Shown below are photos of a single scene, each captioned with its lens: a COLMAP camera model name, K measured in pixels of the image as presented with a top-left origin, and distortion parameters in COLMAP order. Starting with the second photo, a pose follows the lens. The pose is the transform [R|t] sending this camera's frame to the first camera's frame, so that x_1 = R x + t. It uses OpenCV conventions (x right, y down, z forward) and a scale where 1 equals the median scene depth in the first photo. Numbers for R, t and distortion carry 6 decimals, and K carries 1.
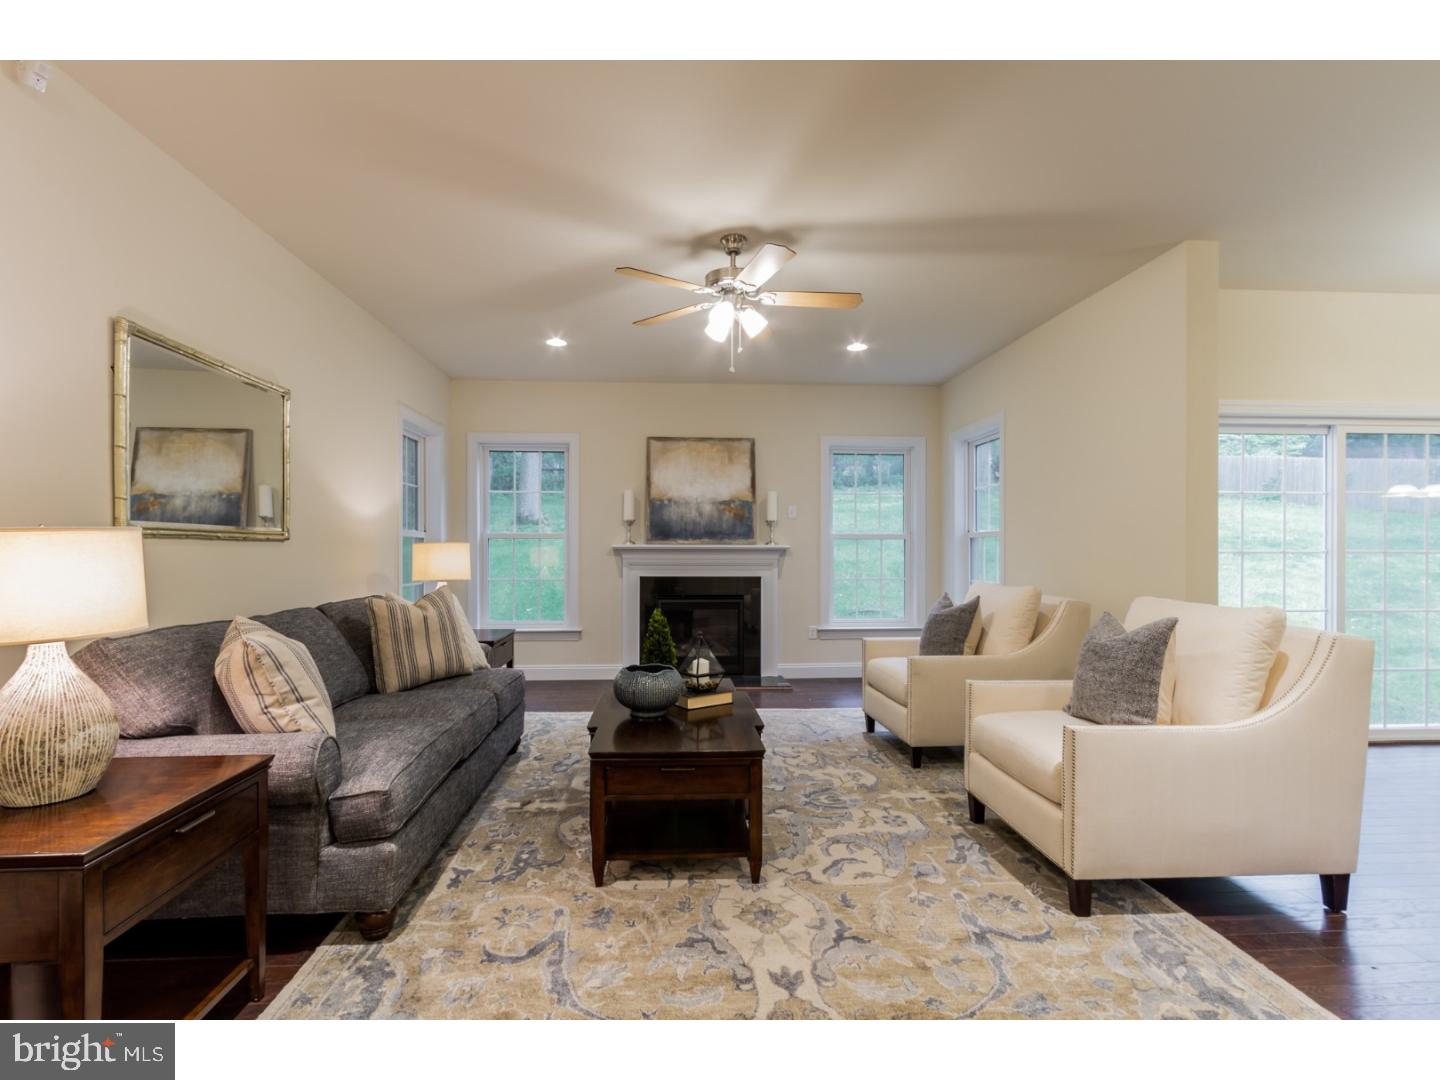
lens RADIAL K [[665.7, 0, 720.6], [0, 665.7, 556.7], [0, 0, 1]] dist [-0.000157, -0.000384]
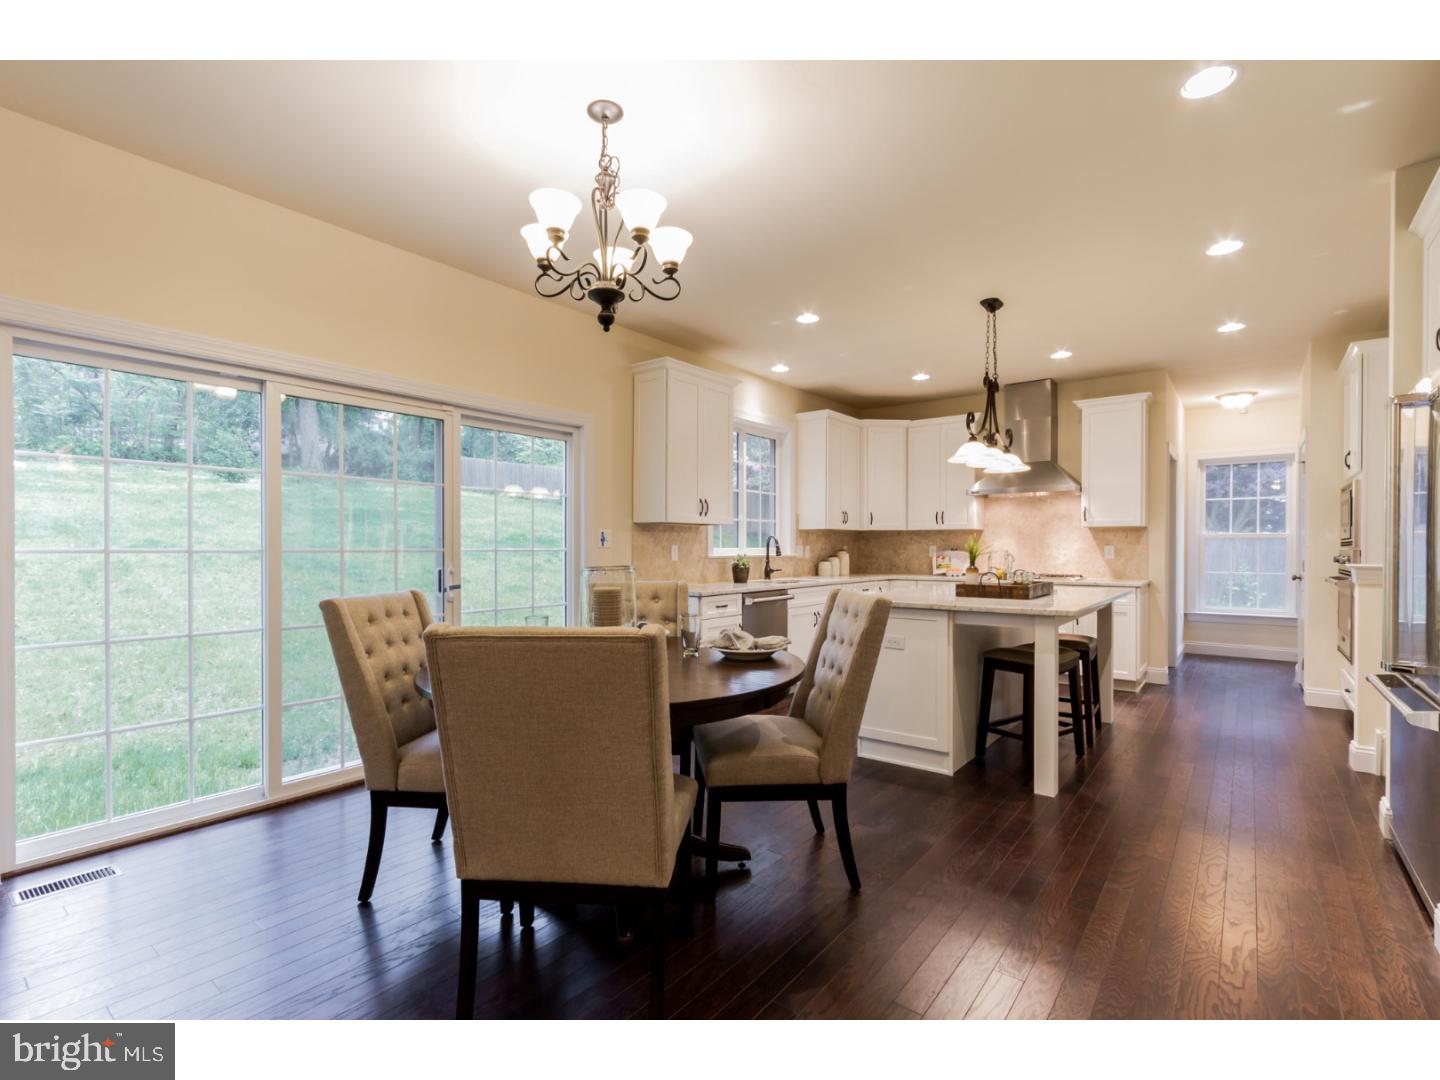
lens RADIAL K [[685.1, 0, 714.3], [0, 685.1, 561.4], [0, 0, 1]] dist [0.016868, -0.000138]
pose [[0.652702, -0.013528, 0.757494, 0.963581], [0.003769, 0.999886, 0.014610, -0.008334], [-0.757605, -0.006681, 0.652679, 0.170962]]
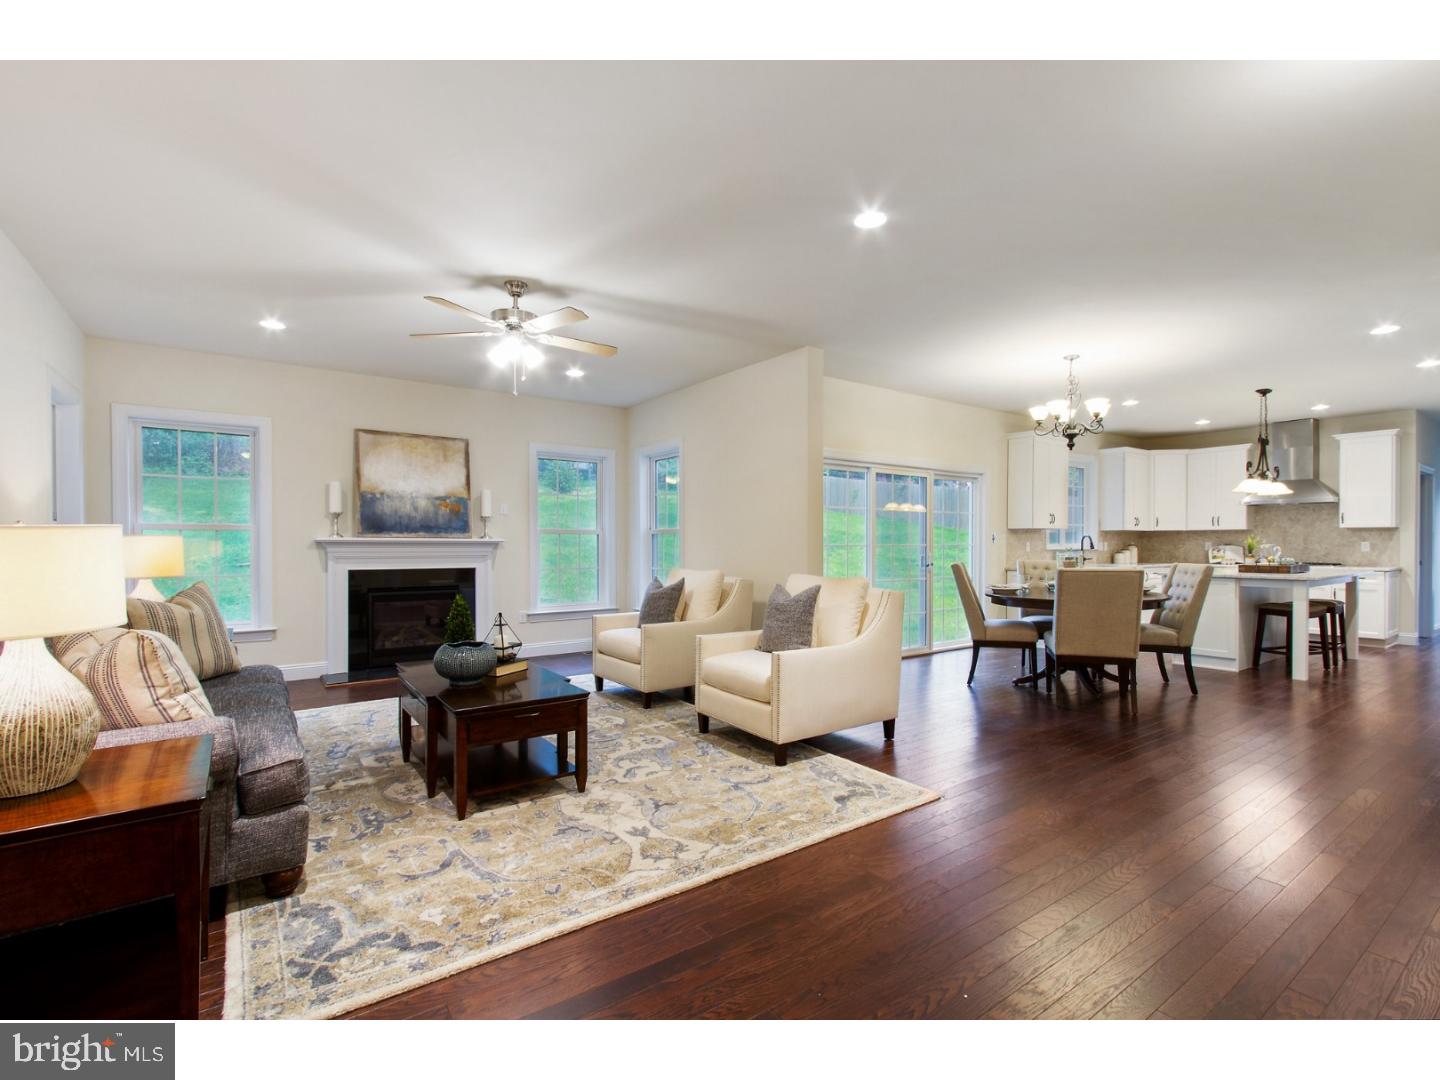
lens RADIAL K [[665.7, 0, 720.6], [0, 665.7, 556.7], [0, 0, 1]] dist [-0.000157, -0.000384]
pose [[0.841595, -0.009497, 0.540025, -0.388931], [0.003213, 0.999916, 0.012577, -0.001947], [-0.540099, -0.008849, 0.841555, -0.250891]]
